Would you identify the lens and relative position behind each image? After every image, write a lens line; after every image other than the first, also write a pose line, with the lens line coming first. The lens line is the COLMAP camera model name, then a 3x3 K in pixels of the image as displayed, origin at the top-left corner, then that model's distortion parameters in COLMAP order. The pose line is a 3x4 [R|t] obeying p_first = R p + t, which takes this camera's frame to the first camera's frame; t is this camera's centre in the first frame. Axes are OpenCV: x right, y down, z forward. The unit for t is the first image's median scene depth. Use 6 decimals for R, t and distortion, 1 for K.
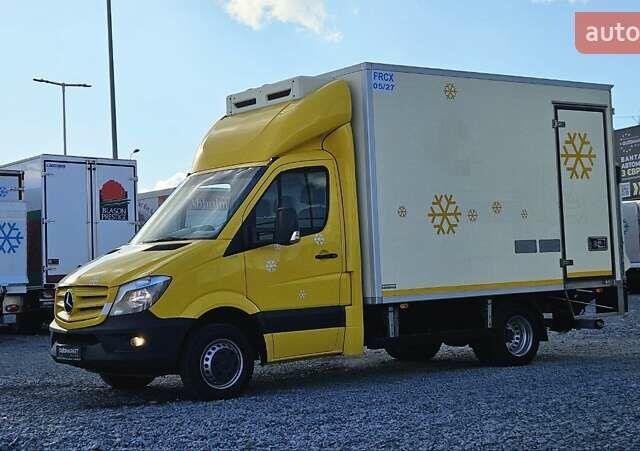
lens RADIAL K [[1068.2, 0, 330.8], [0, 1068.2, 225.8], [0, 0, 1]] dist [0.071293, -0.031465]
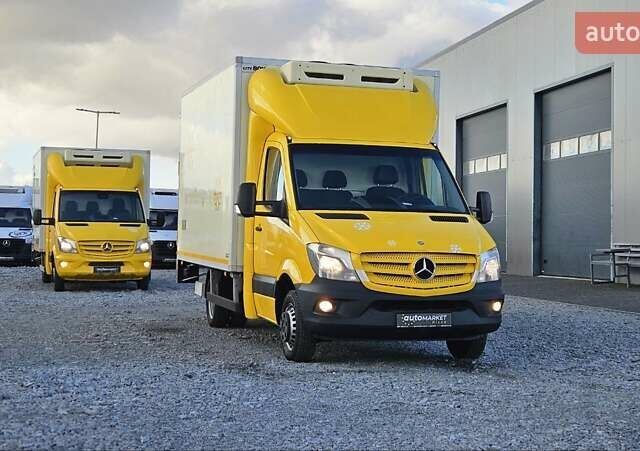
lens RADIAL K [[1073.5, 0, 322.1], [0, 1073.5, 238.4], [0, 0, 1]] dist [0.049682, 0.013991]
pose [[0.349741, 0.043530, 0.935835, -1.123026], [-0.071130, 0.997270, -0.019805, 0.065104], [-0.934142, -0.059640, 0.351883, 0.694969]]
